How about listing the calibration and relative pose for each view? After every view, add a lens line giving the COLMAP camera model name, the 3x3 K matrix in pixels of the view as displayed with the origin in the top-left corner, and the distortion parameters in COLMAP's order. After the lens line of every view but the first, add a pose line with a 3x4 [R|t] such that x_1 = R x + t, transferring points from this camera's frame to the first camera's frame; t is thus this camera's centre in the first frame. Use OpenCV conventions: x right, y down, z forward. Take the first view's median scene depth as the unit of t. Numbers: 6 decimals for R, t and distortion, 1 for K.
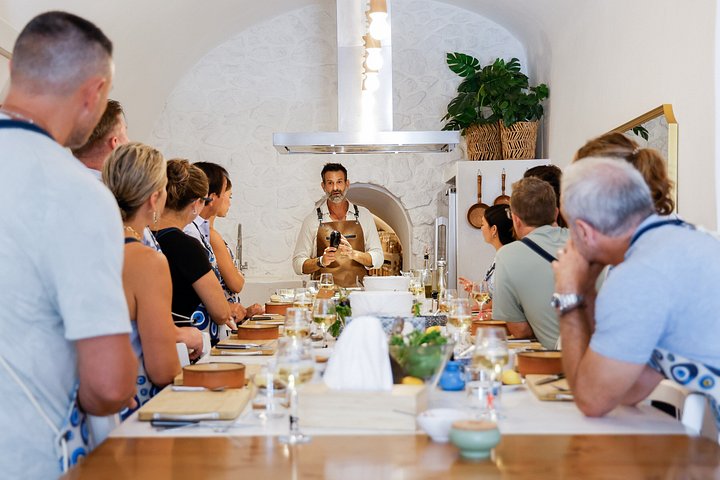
lens RADIAL K [[1002.8, 0, 361.1], [0, 1002.8, 260.8], [0, 0, 1]] dist [0.030560, 0.040579]
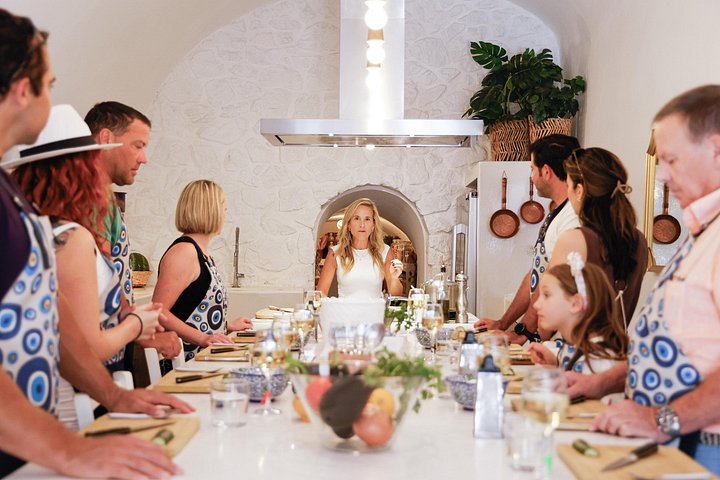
lens RADIAL K [[1002.8, 0, 361.1], [0, 1002.8, 260.8], [0, 0, 1]] dist [0.030560, 0.040579]
pose [[0.999587, 0.021273, -0.019339, 0.009143], [-0.021432, 0.999738, -0.008028, -0.001989], [0.019163, 0.008439, 0.999781, 0.102403]]
